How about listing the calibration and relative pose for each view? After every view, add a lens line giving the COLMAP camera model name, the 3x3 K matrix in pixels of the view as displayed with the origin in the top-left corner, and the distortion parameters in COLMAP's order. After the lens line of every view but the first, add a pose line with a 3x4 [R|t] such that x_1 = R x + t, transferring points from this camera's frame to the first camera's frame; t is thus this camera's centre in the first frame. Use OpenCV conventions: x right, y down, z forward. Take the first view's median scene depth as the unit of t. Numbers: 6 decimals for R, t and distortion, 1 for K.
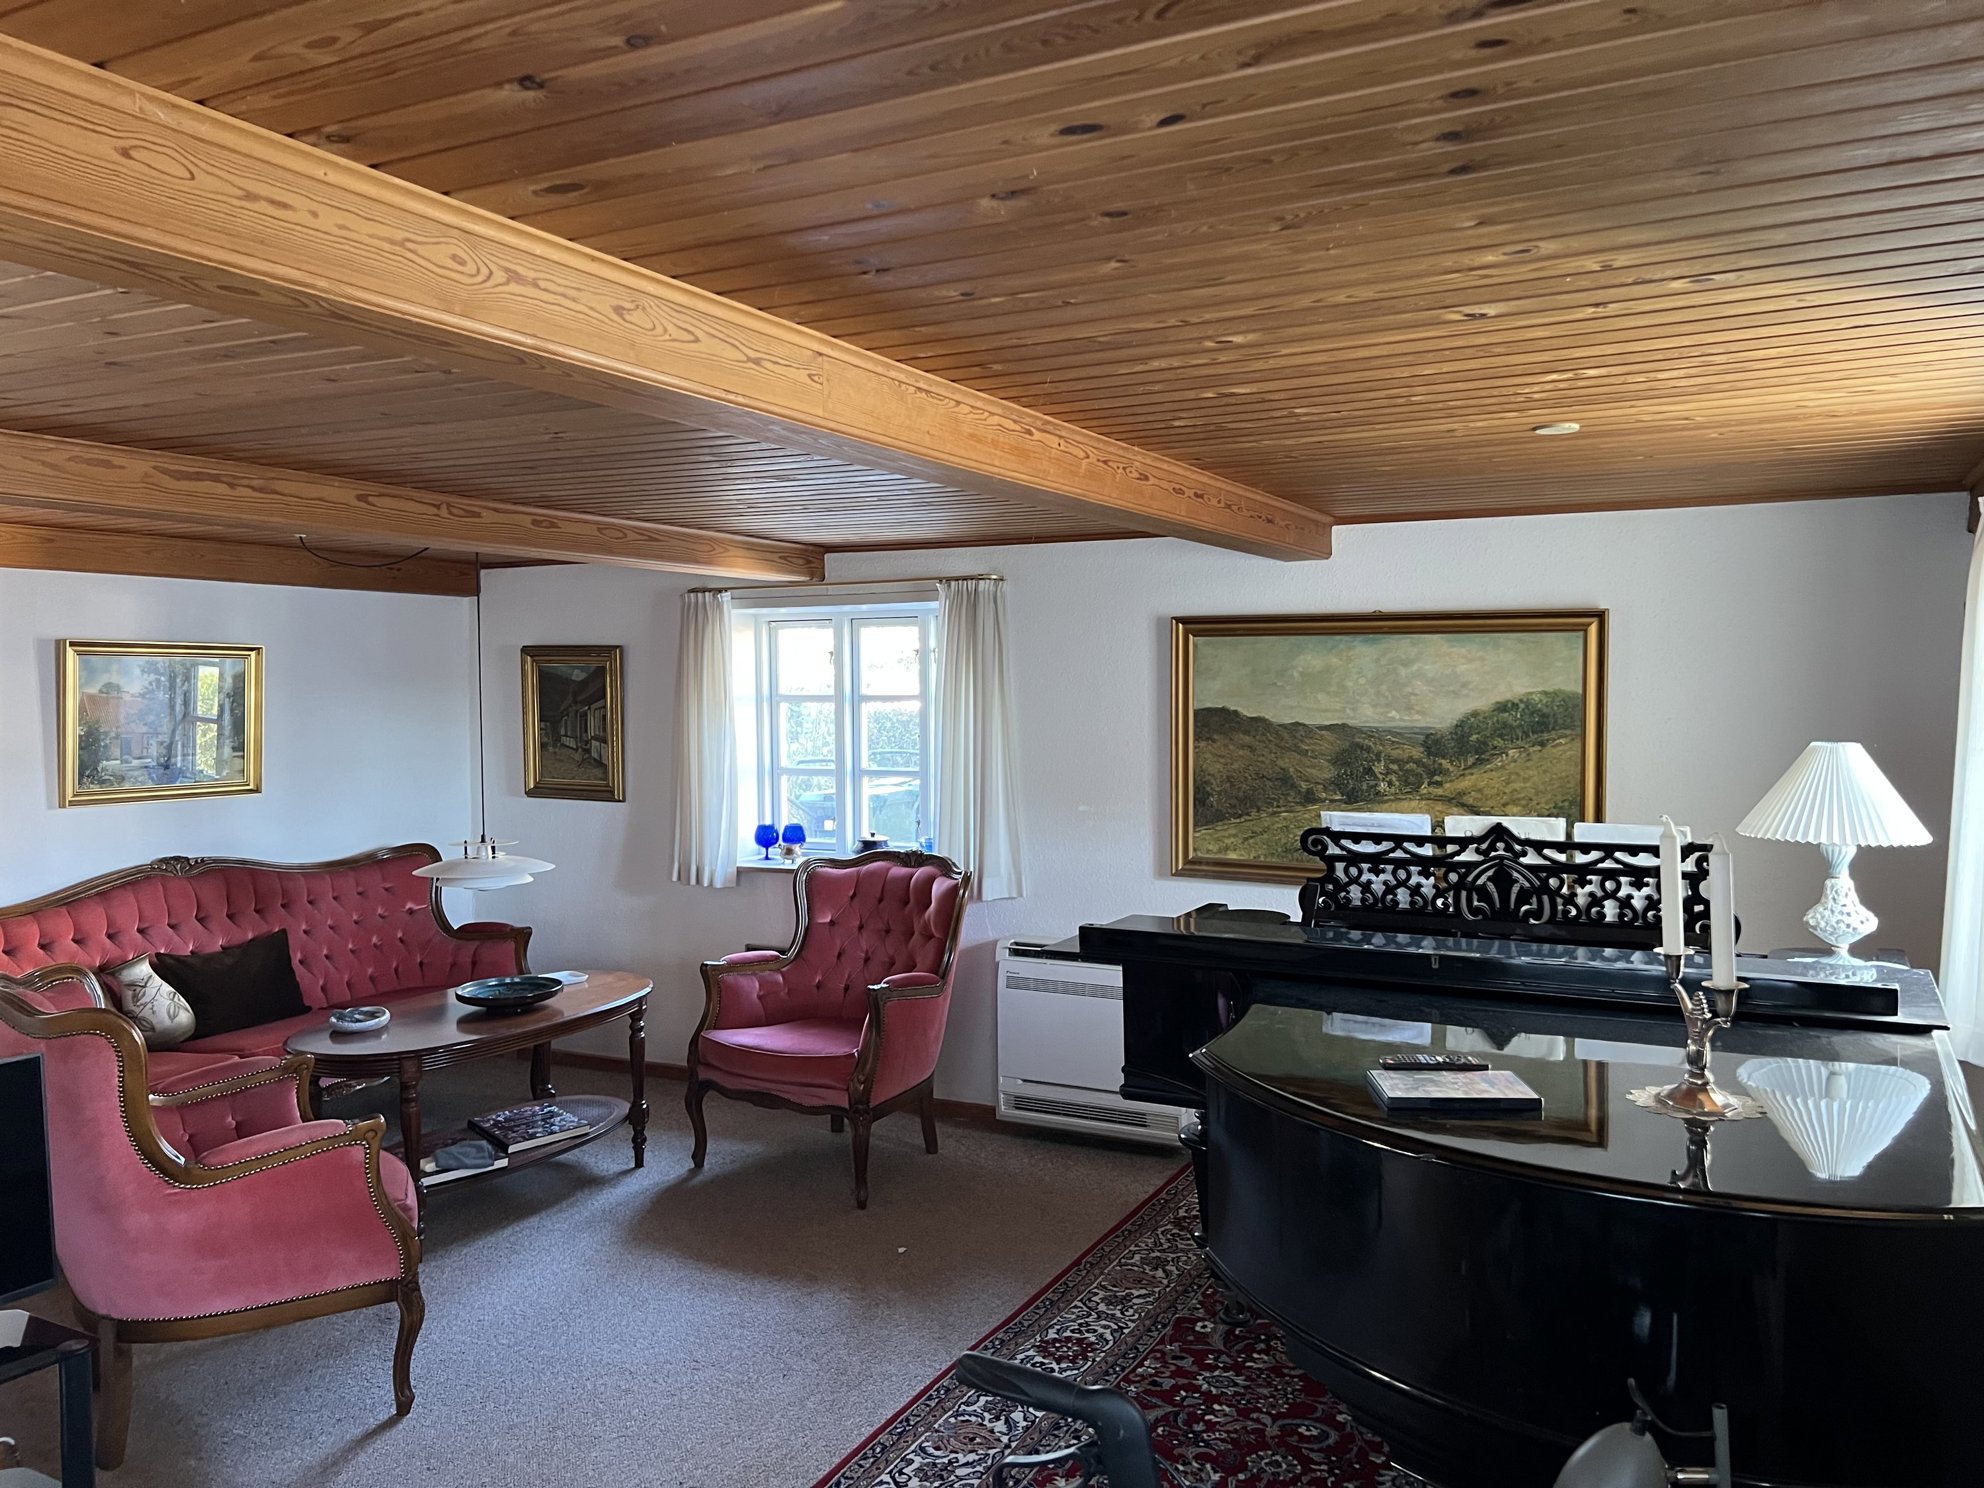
lens RADIAL K [[1504.0, 0, 993.1], [0, 1504.0, 747.3], [0, 0, 1]] dist [0.068464, -0.004730]
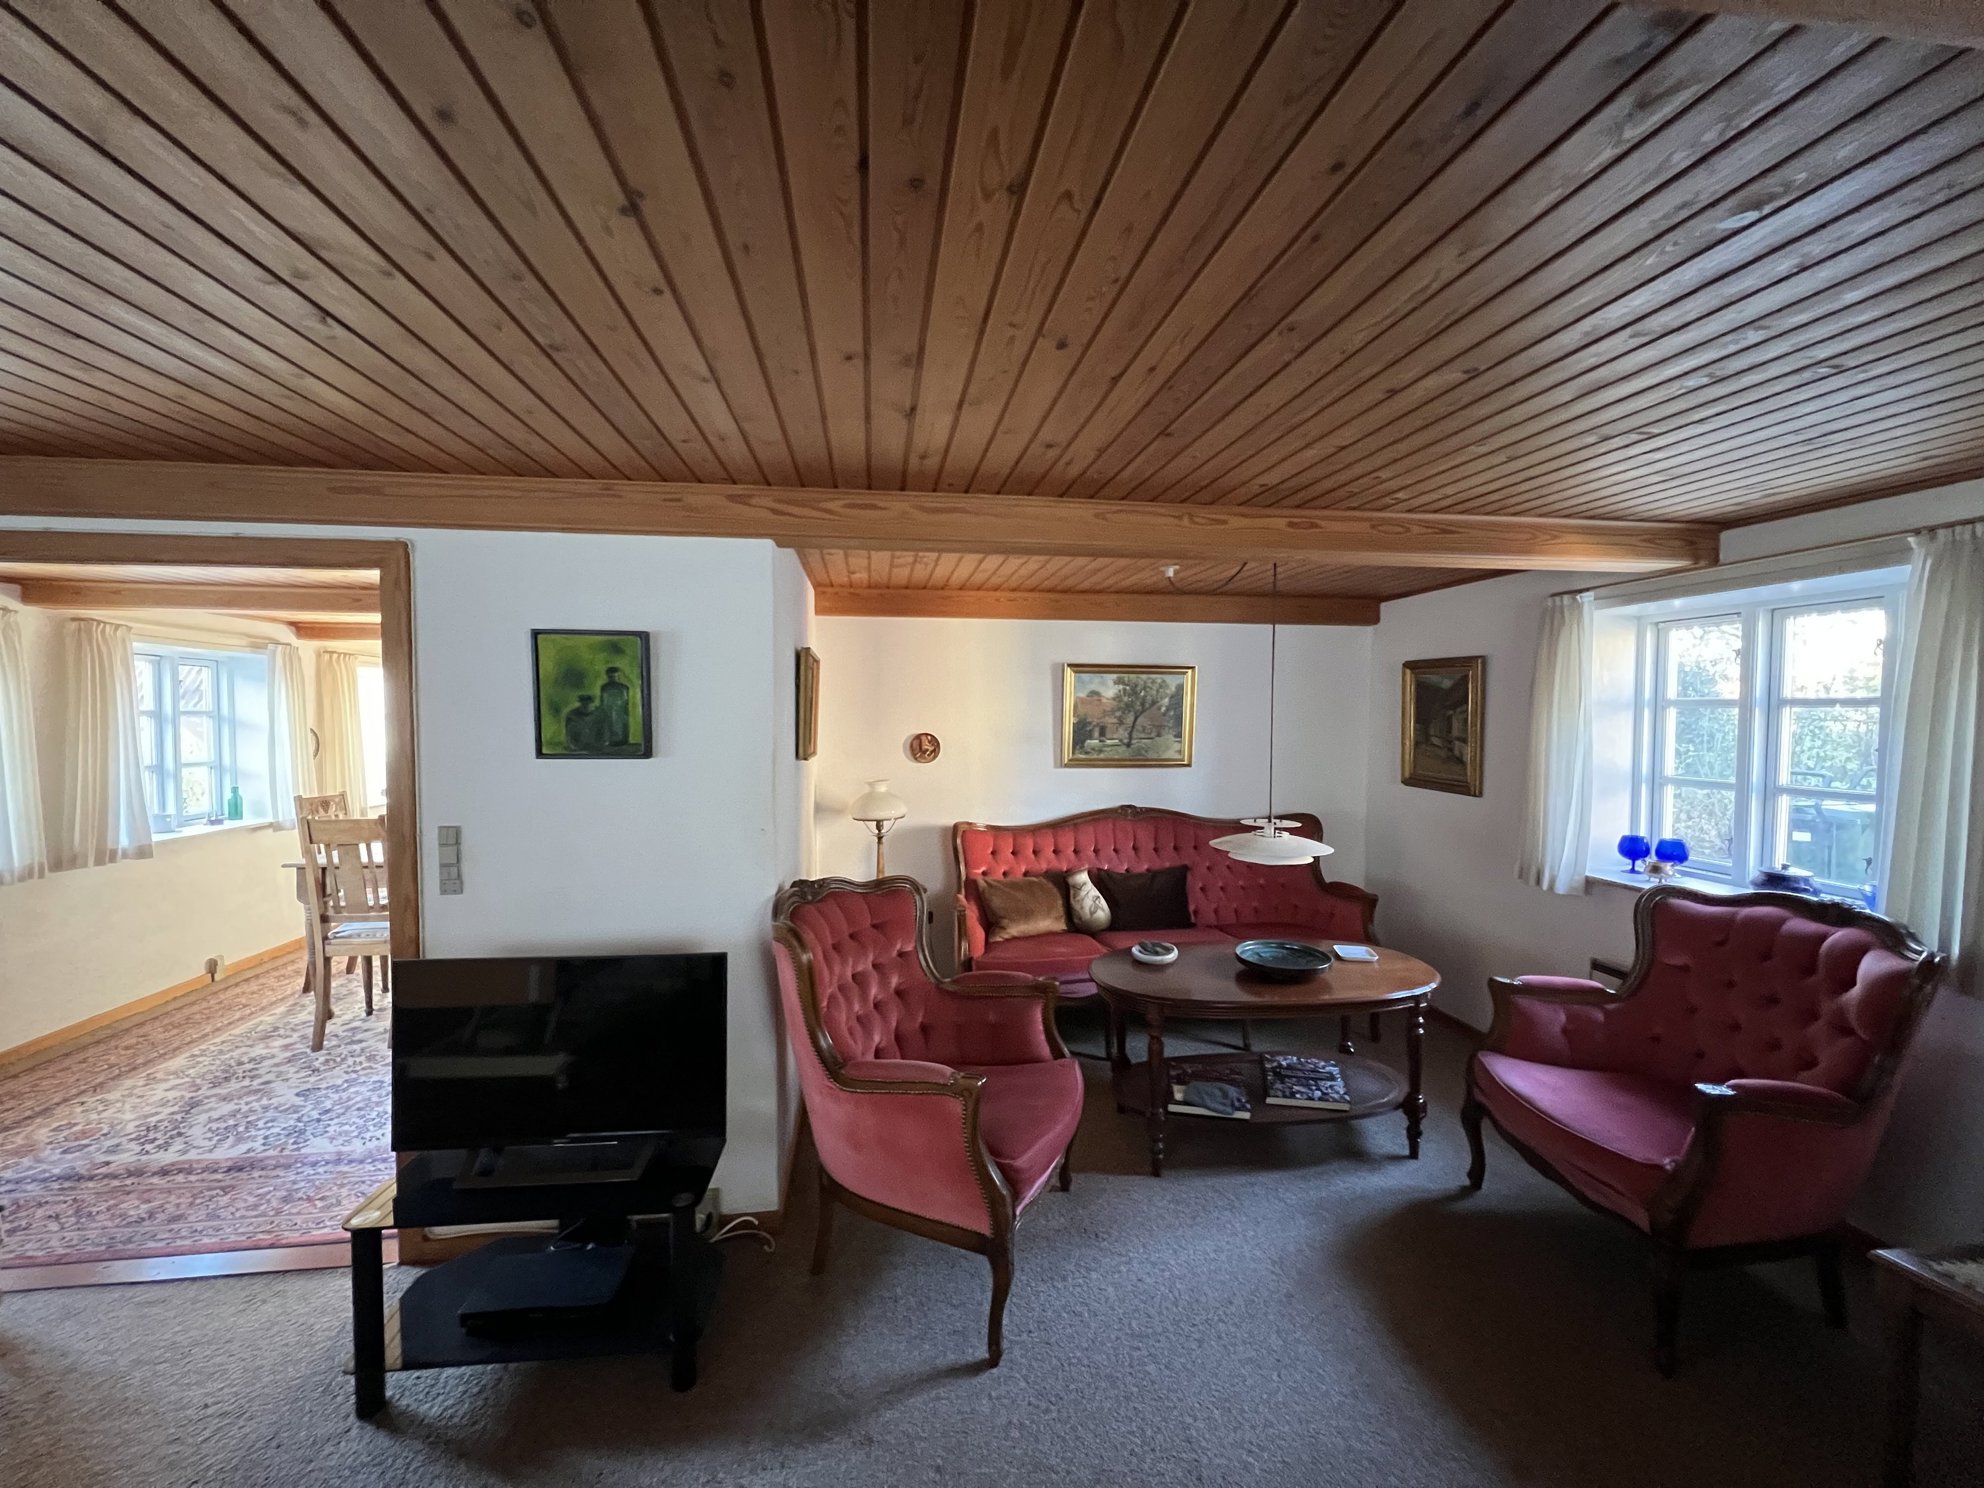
lens RADIAL K [[795.0, 0, 980.6], [0, 795.0, 744.4], [0, 0, 1]] dist [0.002207, 0.000151]
pose [[0.572082, 0.043377, -0.819048, 0.025502], [-0.041885, 0.998843, 0.023643, -0.001007], [0.819126, 0.020780, 0.573237, 0.432792]]
